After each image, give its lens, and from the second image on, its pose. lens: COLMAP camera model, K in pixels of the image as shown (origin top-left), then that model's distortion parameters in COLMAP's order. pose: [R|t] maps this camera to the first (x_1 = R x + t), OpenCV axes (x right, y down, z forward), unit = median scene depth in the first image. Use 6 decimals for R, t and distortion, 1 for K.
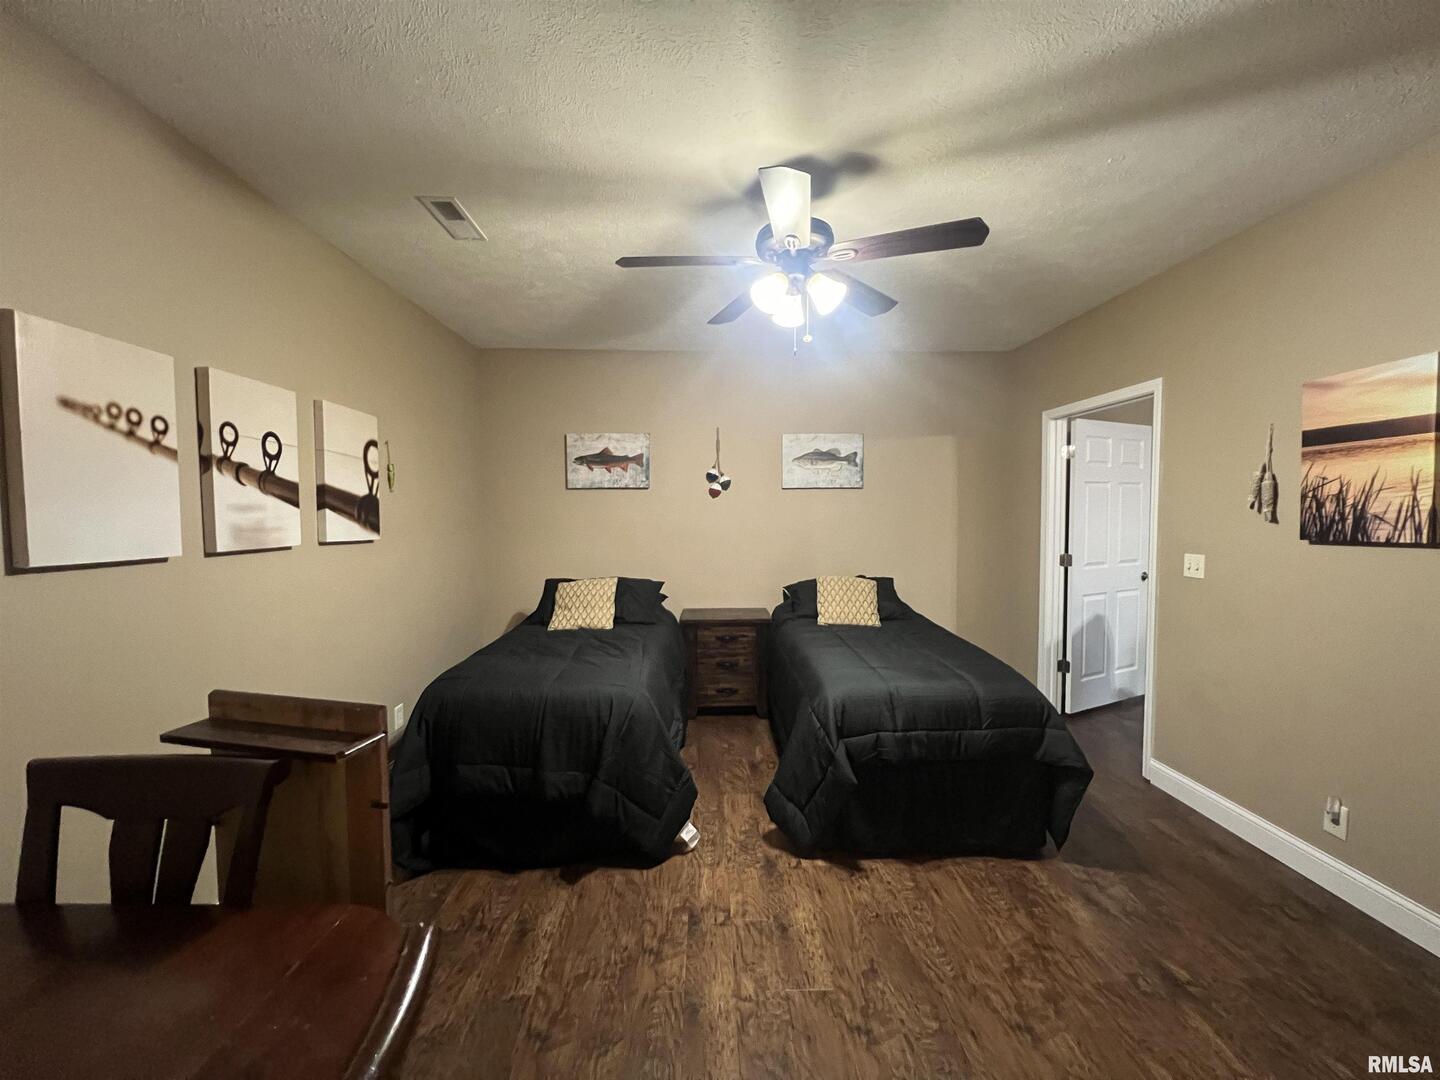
lens RADIAL K [[576.2, 0, 719.5], [0, 576.2, 543.0], [0, 0, 1]] dist [0.001027, 0.000045]
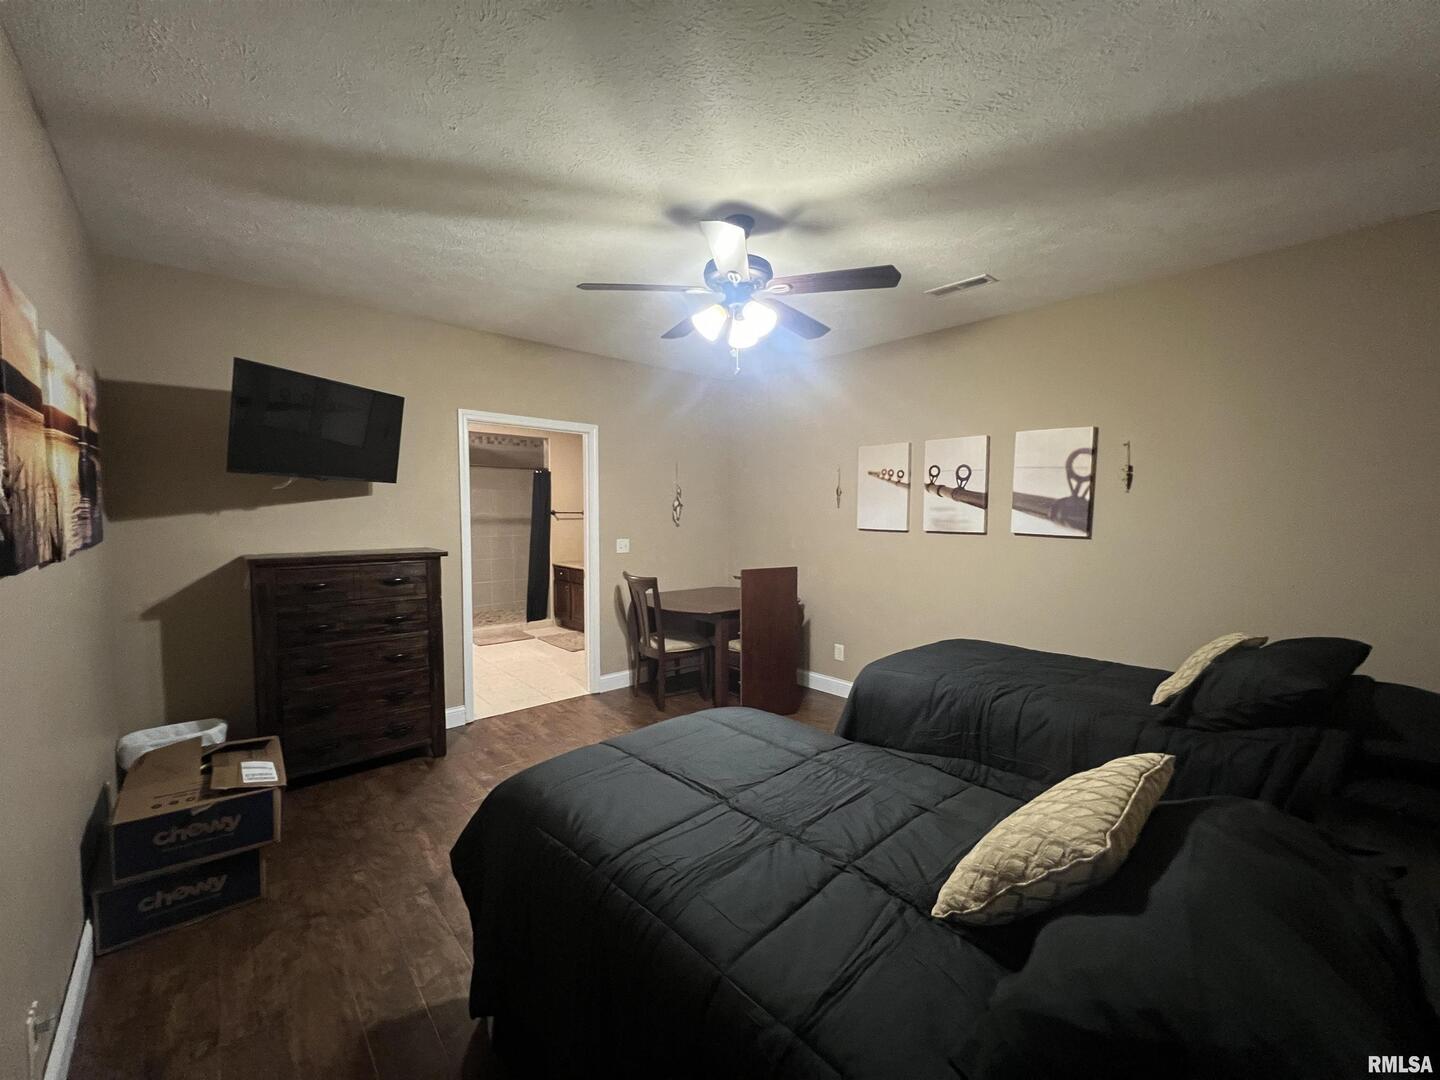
lens RADIAL K [[576.2, 0, 723.5], [0, 576.2, 537.8], [0, 0, 1]] dist [0.001027, 0.000045]
pose [[-0.761732, 0.039983, -0.646658, 0.910720], [-0.032045, 0.994547, 0.099240, -0.126537], [0.647100, 0.096317, -0.756297, 1.909781]]
